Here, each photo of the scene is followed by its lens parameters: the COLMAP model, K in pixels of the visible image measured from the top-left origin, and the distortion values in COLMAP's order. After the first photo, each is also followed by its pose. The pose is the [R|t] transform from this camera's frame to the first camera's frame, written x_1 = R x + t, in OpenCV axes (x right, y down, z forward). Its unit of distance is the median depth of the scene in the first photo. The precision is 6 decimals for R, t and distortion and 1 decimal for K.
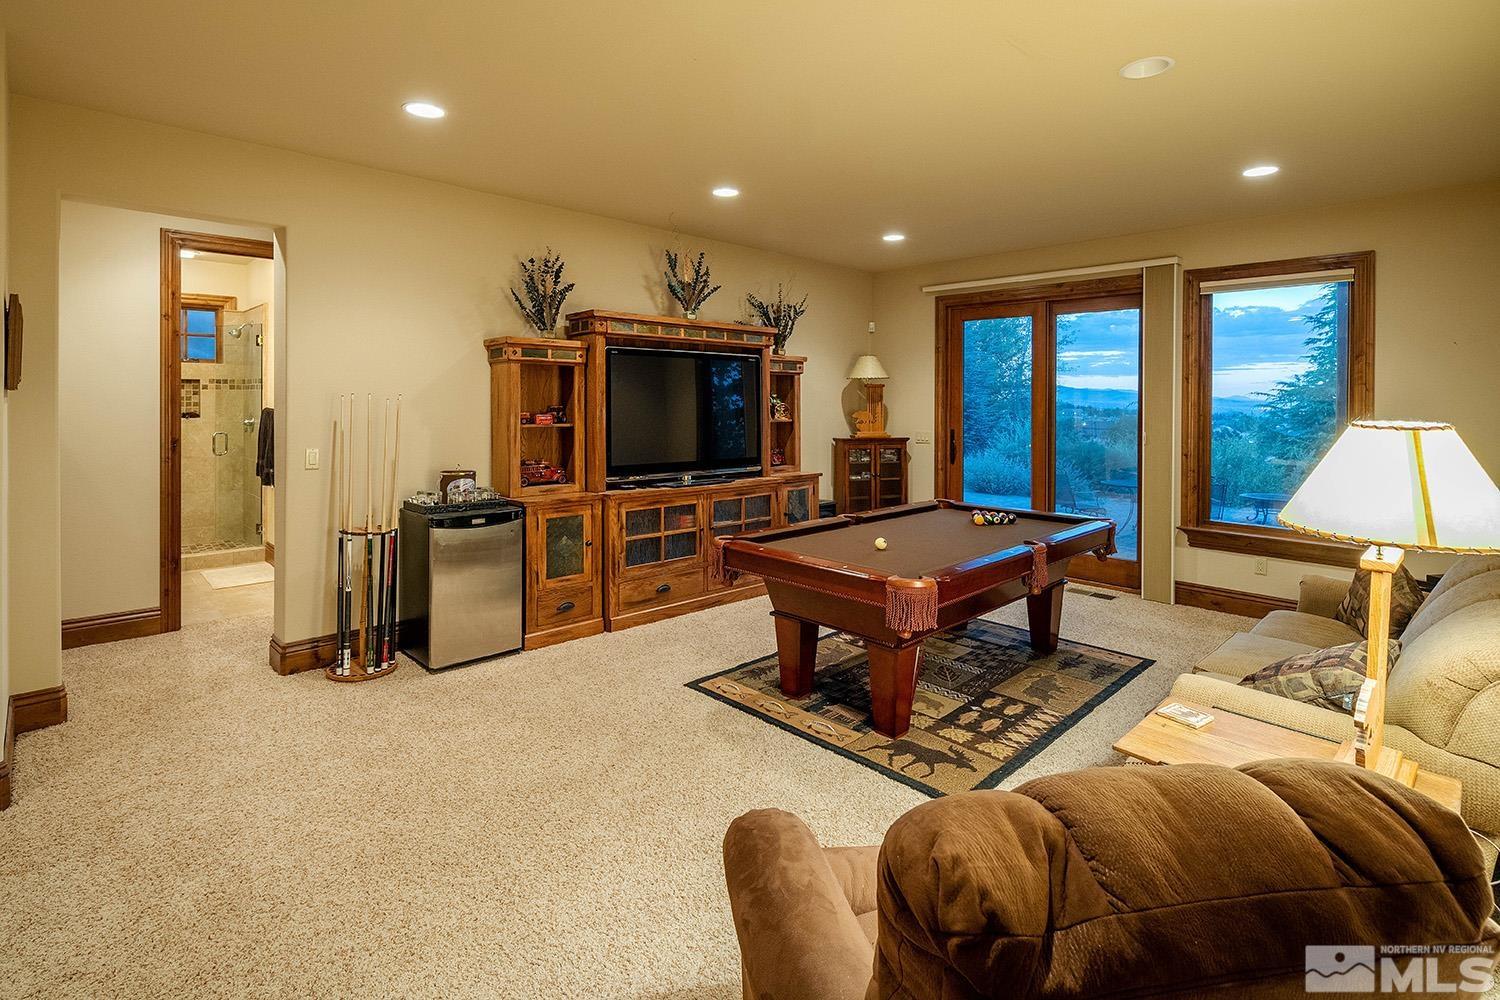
lens RADIAL K [[725.7, 0, 750.0], [0, 725.7, 500.0], [0, 0, 1]] dist [-0.001220, -0.000289]
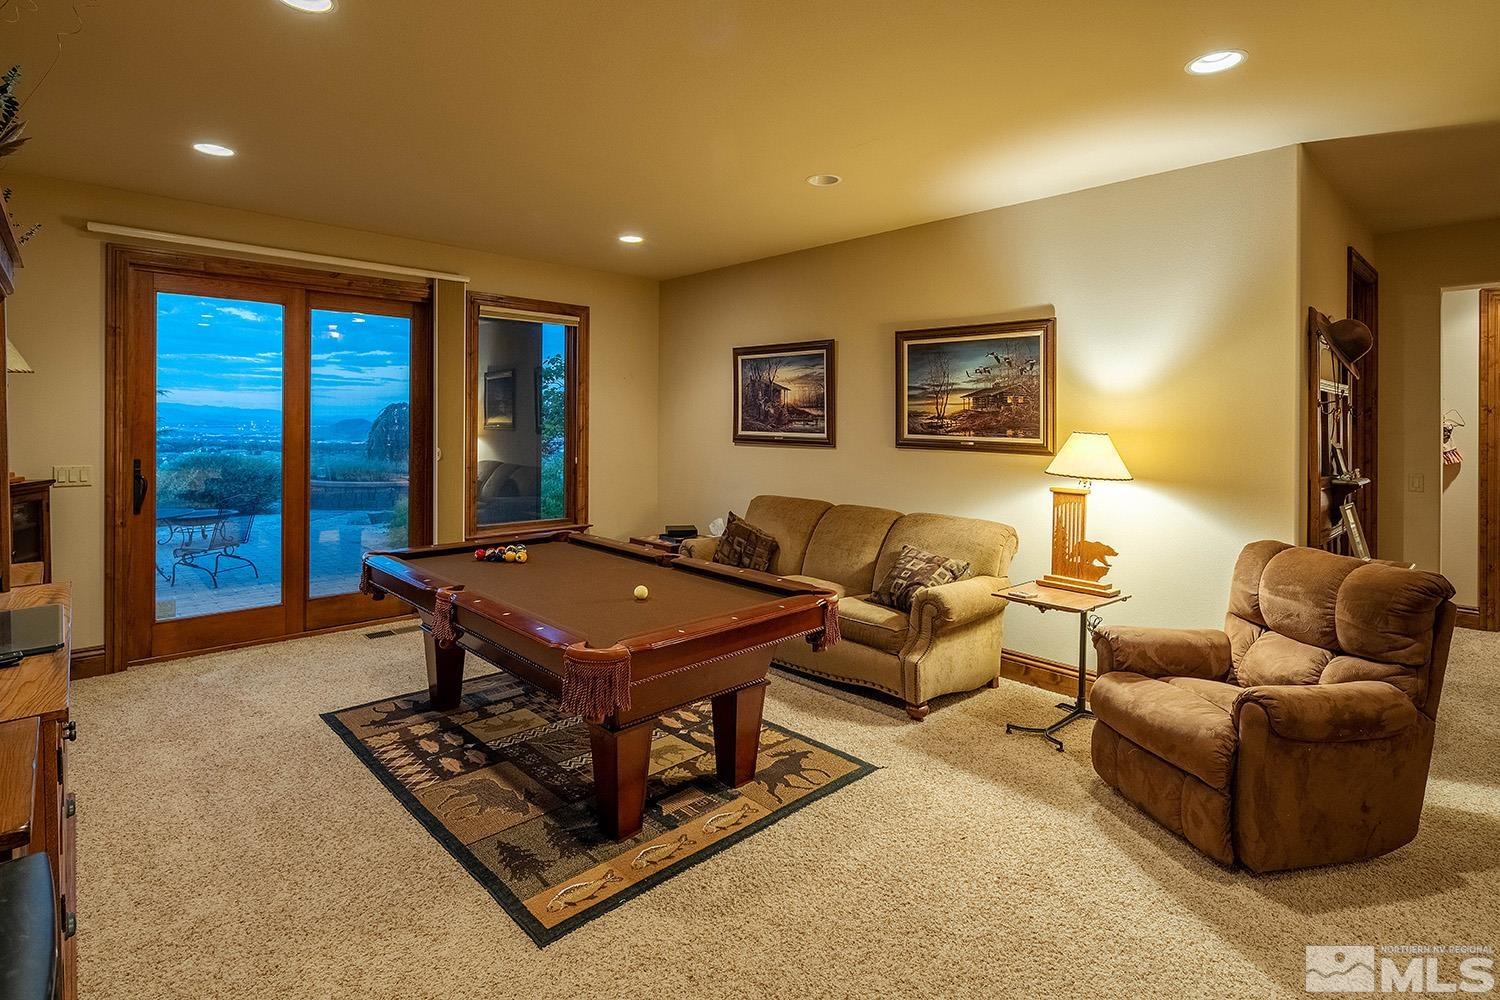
lens RADIAL K [[733.2, 0, 750.6], [0, 733.2, 480.1], [0, 0, 1]] dist [0.000624, -0.000708]
pose [[0.006378, -0.089689, 0.995949, -0.658480], [0.127446, 0.987921, 0.088150, -0.127304], [-0.991825, 0.126368, 0.017732, 0.868773]]
